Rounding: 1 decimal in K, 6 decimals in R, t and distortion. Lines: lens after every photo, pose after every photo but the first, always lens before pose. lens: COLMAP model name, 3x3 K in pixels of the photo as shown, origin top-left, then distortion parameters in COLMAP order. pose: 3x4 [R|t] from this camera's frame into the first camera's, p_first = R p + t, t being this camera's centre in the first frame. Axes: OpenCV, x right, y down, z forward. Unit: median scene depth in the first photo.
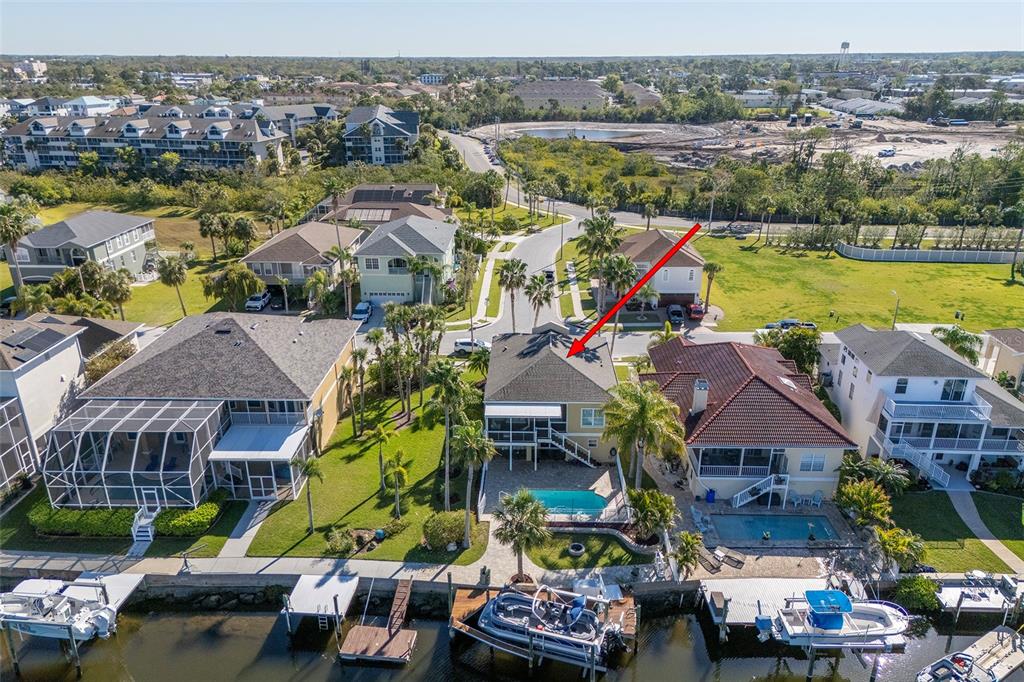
lens RADIAL K [[766.8, 0, 512.0], [0, 766.8, 341.0], [0, 0, 1]] dist [0.101963, -0.140600]
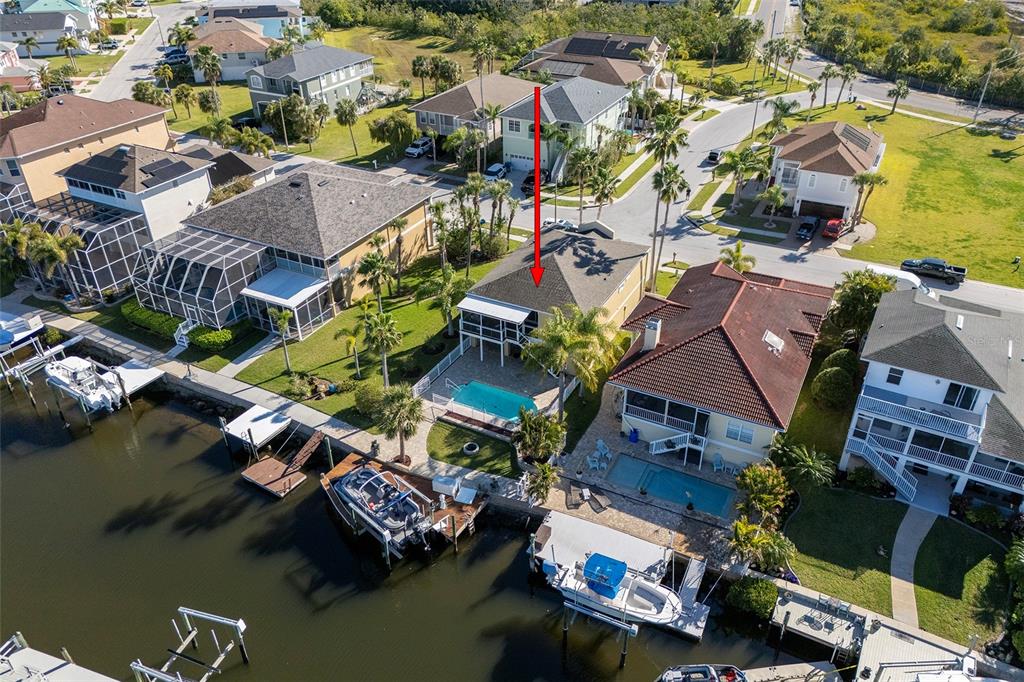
lens RADIAL K [[753.2, 0, 512.0], [0, 753.2, 341.0], [0, 0, 1]] dist [0.089086, -0.131329]
pose [[0.897142, 0.230316, -0.376950, 0.441334], [-0.143068, 0.958823, 0.245338, -0.125208], [0.417933, -0.166174, 0.893151, 0.096563]]
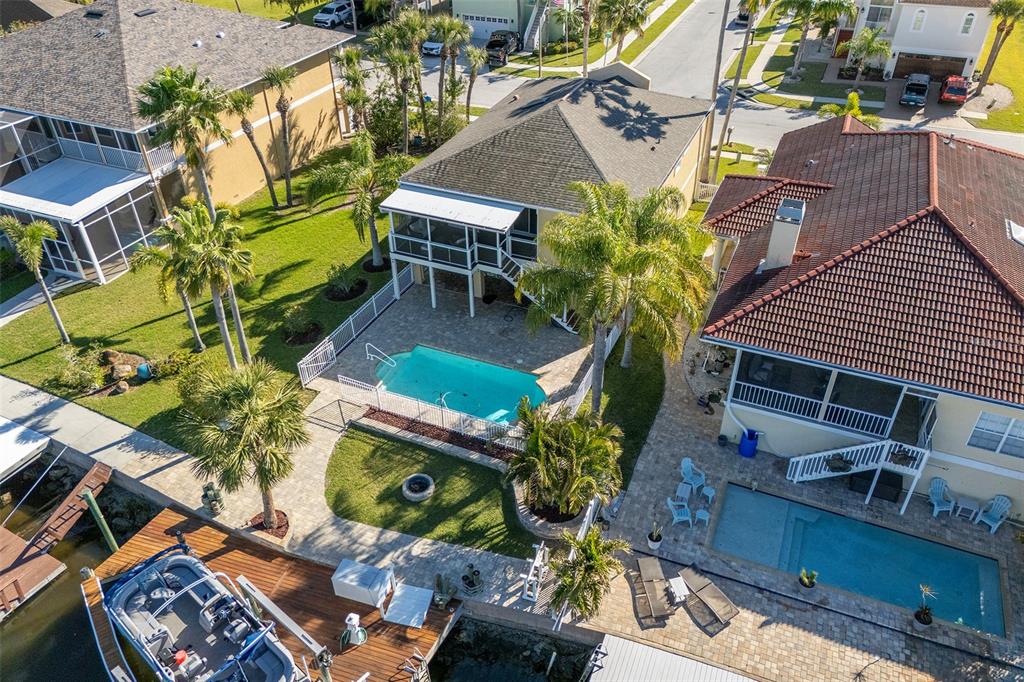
lens RADIAL K [[757.0, 0, 512.0], [0, 757.0, 341.0], [0, 0, 1]] dist [0.034603, -0.003083]
pose [[0.926009, 0.214707, -0.310496, 0.247503], [-0.120105, 0.947331, 0.296882, 0.015580], [0.357885, -0.237623, 0.903024, 0.520746]]
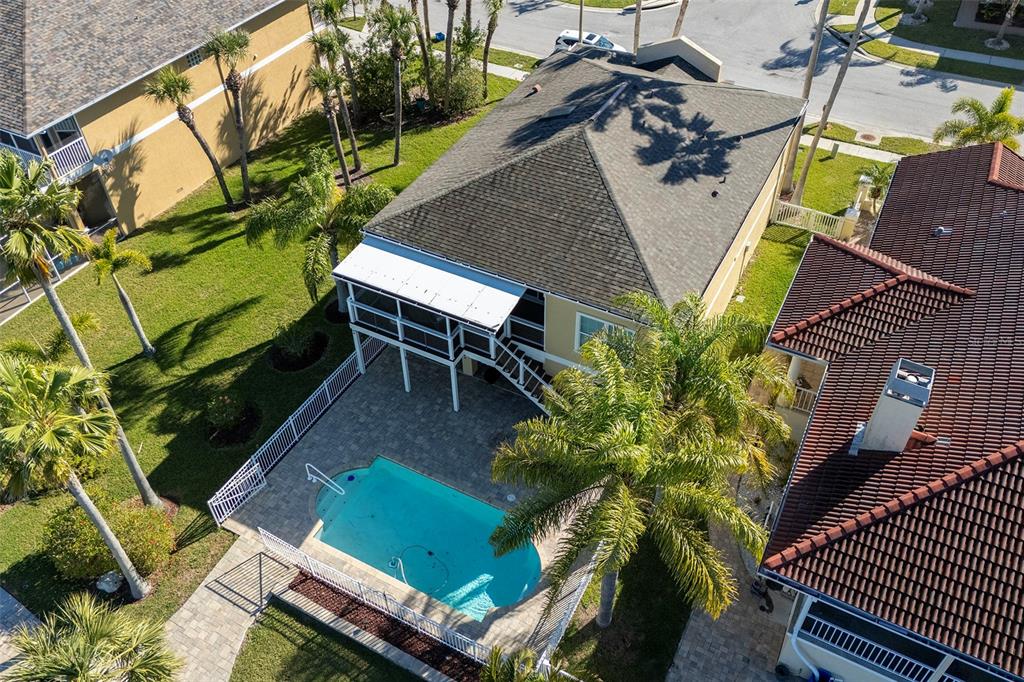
lens RADIAL K [[830.9, 0, 509.9], [0, 830.9, 306.1], [0, 0, 1]] dist [0.034318, -0.007530]
pose [[0.895028, 0.288324, -0.340286, 0.207283], [-0.141722, 0.907264, 0.395964, -0.076172], [0.422895, -0.306172, 0.852888, 0.664650]]
